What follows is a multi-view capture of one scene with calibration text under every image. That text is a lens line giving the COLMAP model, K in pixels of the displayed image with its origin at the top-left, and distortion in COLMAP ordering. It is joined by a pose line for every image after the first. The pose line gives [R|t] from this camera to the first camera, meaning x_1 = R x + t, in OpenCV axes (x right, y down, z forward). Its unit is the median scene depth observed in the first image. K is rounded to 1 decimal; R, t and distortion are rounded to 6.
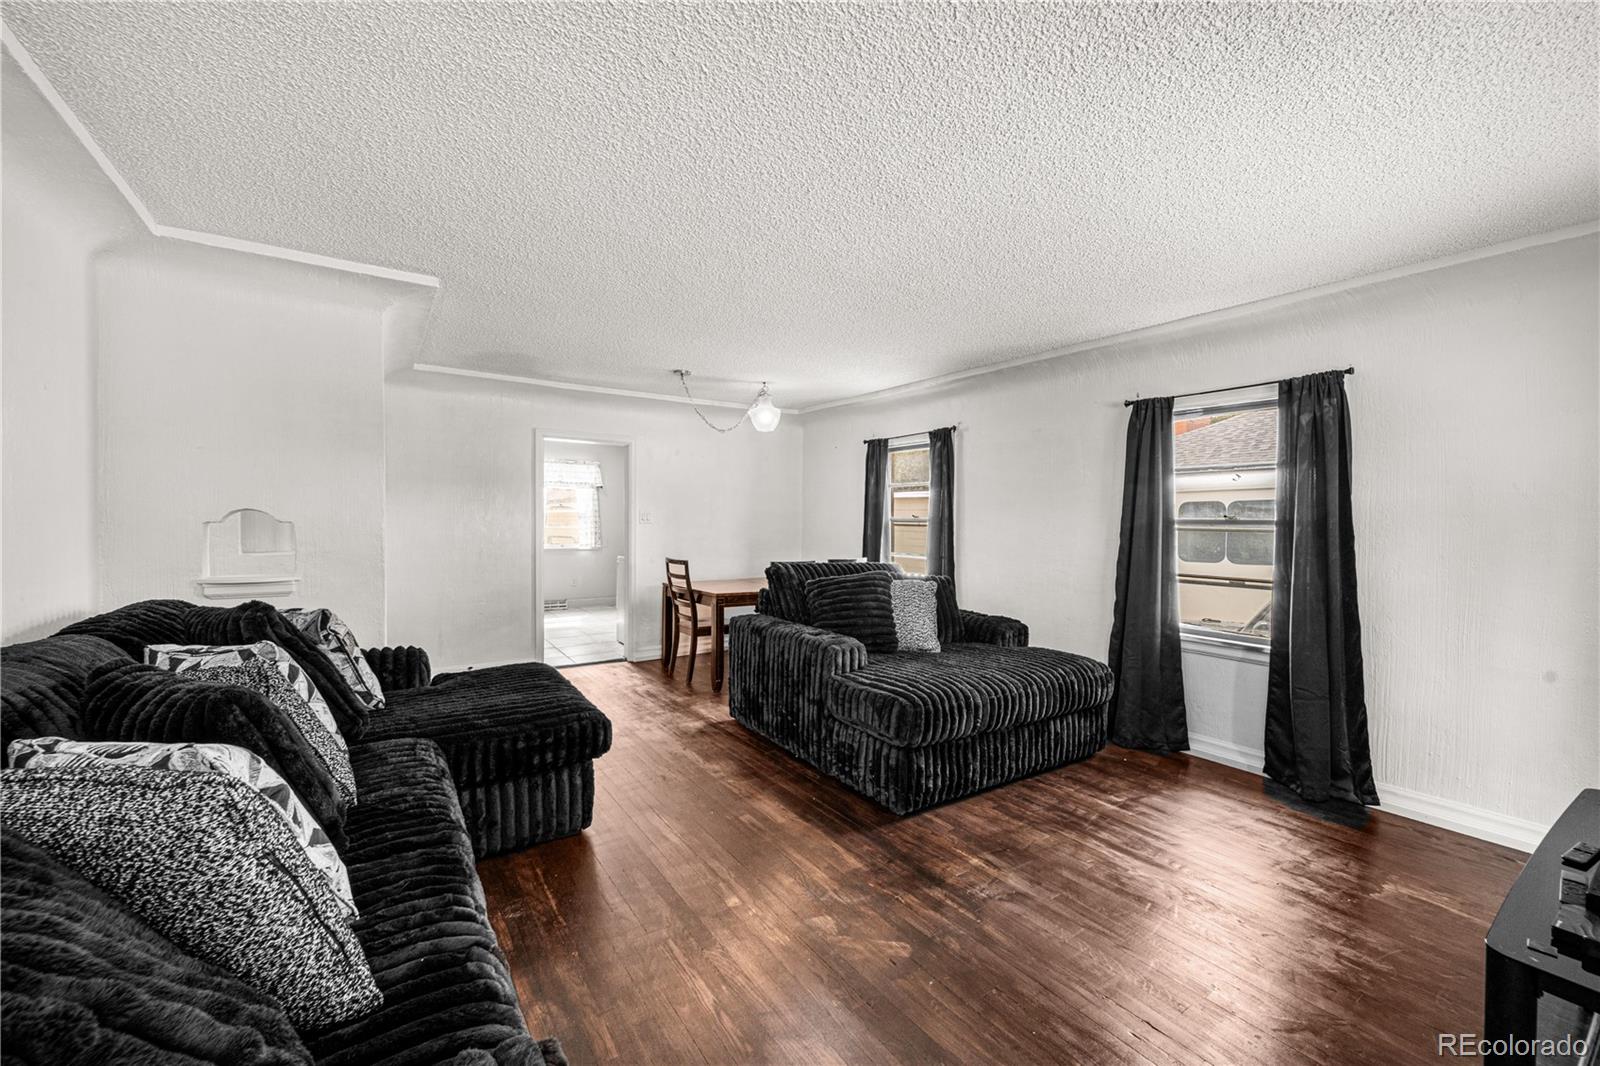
lens RADIAL K [[642.0, 0, 791.2], [0, 642.0, 531.2], [0, 0, 1]] dist [0.002686, -0.001358]
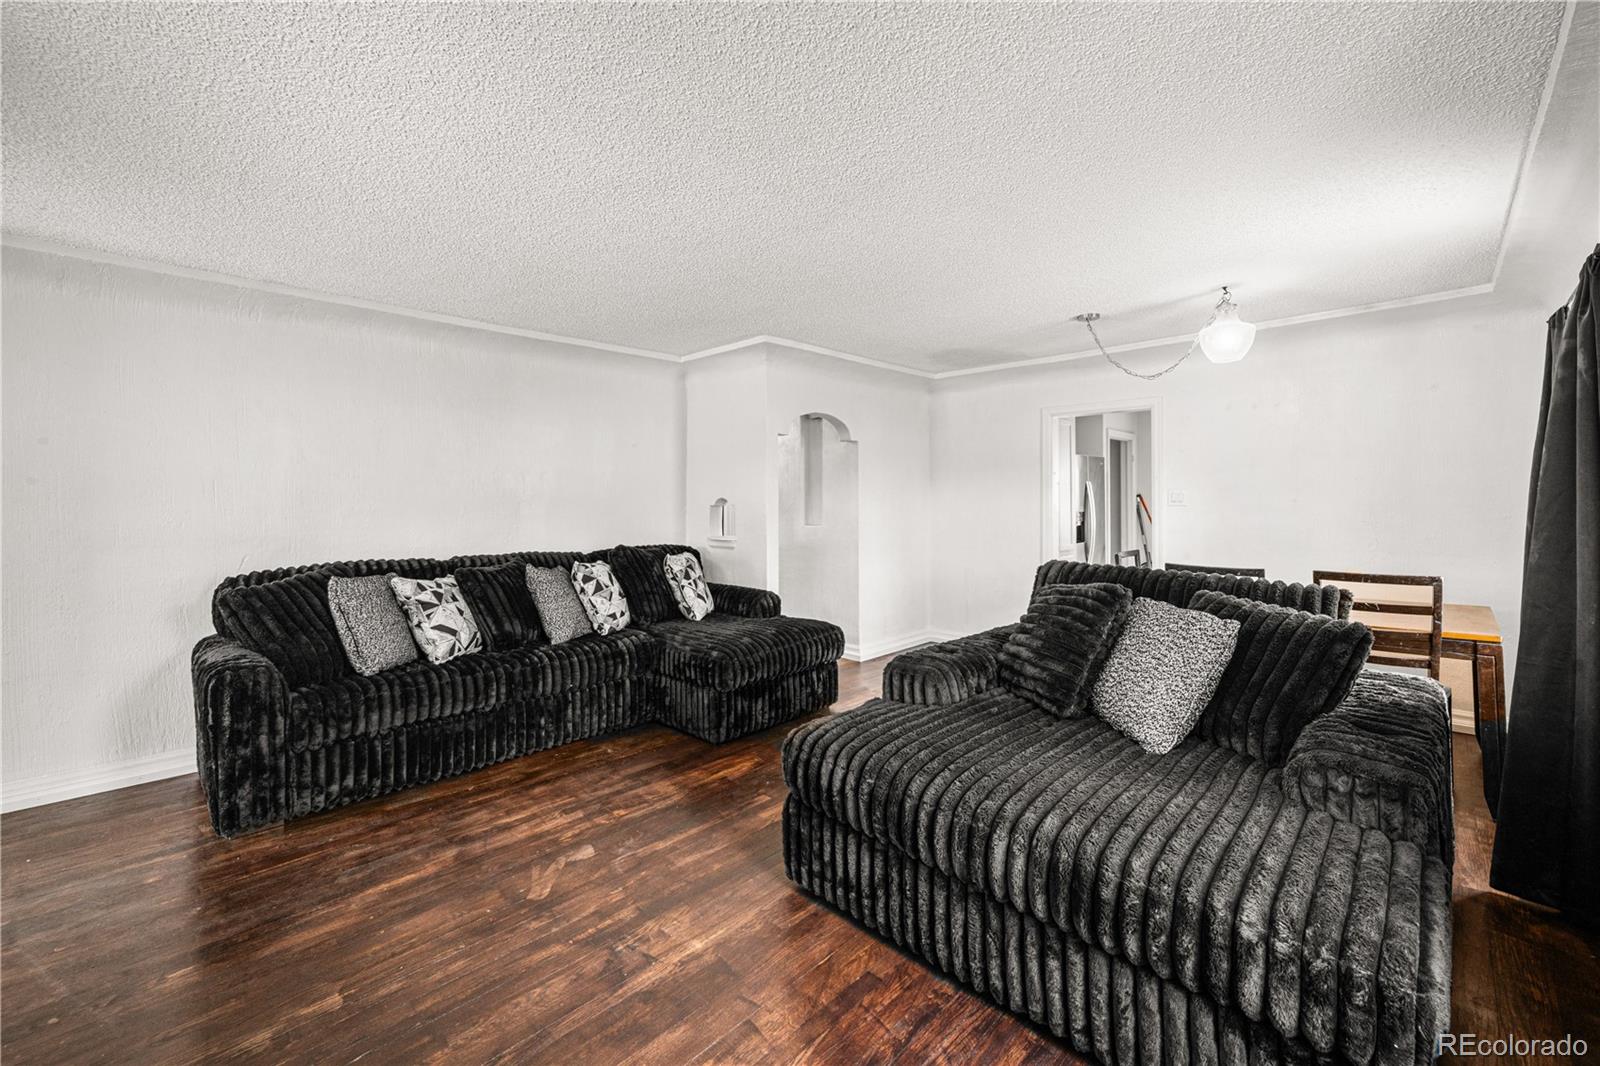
lens RADIAL K [[642.0, 0, 795.4], [0, 642.0, 498.6], [0, 0, 1]] dist [0.002686, -0.001358]
pose [[0.206169, -0.018448, -0.978342, 0.704679], [-0.015057, 0.999644, -0.022023, -0.000476], [0.978401, 0.019271, 0.205818, 0.625868]]
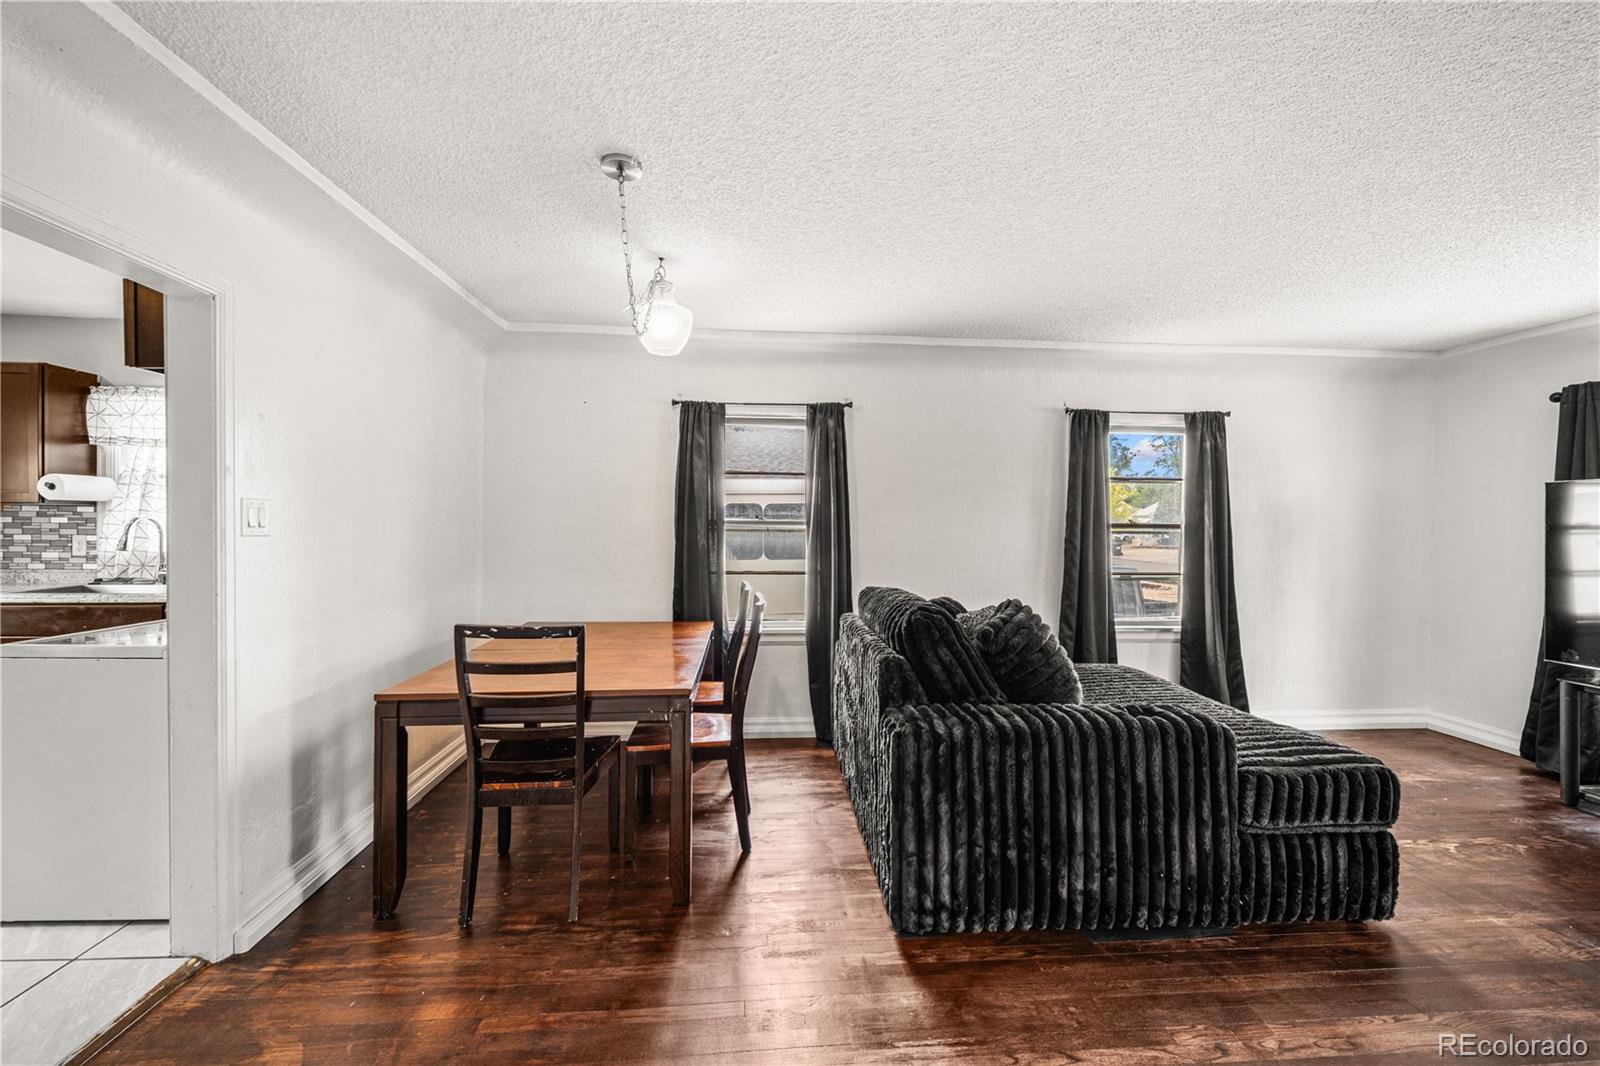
lens RADIAL K [[642.0, 0, 793.4], [0, 642.0, 524.6], [0, 0, 1]] dist [0.002686, -0.001358]
pose [[0.492523, -0.007159, 0.870270, -0.617103], [0.013875, 0.999904, 0.000373, -0.023477], [-0.870189, 0.011891, 0.492575, 0.920191]]
